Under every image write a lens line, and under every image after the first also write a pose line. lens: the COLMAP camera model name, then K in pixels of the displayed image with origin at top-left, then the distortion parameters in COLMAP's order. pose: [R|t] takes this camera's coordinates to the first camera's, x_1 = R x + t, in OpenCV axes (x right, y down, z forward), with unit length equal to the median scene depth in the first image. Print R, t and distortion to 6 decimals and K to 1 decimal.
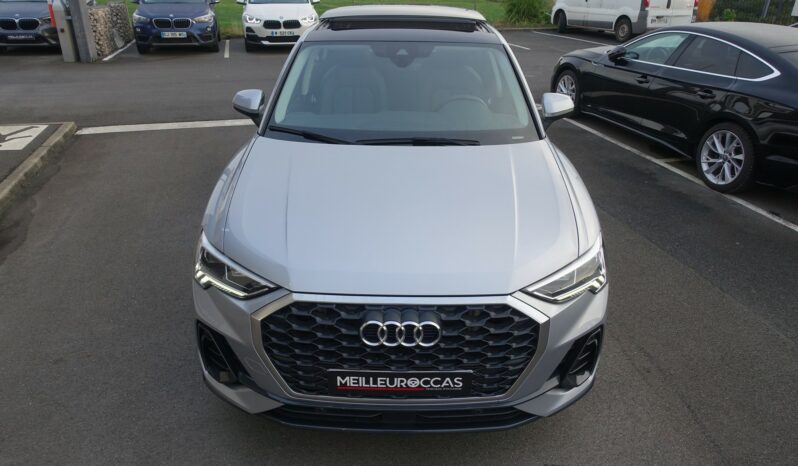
lens RADIAL K [[552.4, 0, 395.2], [0, 552.4, 238.5], [0, 0, 1]] dist [-0.005252, 0.005097]
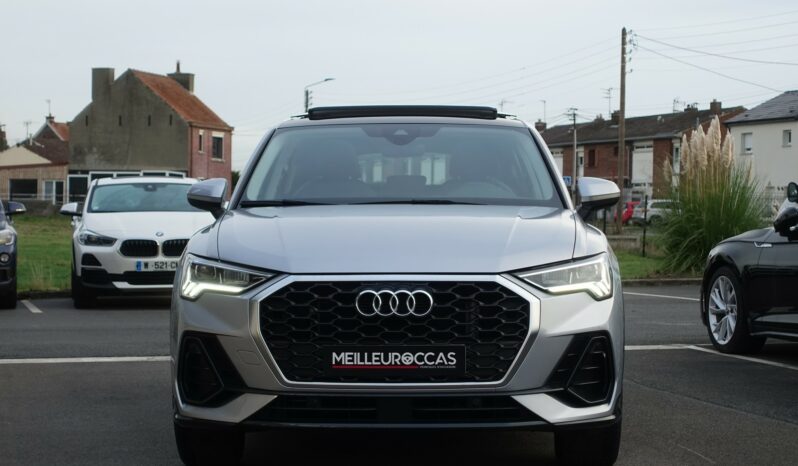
lens RADIAL K [[1693.3, 0, 397.1], [0, 1693.3, 233.1], [0, 0, 1]] dist [-0.019327, 0.000000]
pose [[0.999887, -0.012582, -0.008263, 0.042308], [0.007851, 0.904269, -0.426891, 1.373630], [0.012843, 0.426778, 0.904265, -1.900858]]
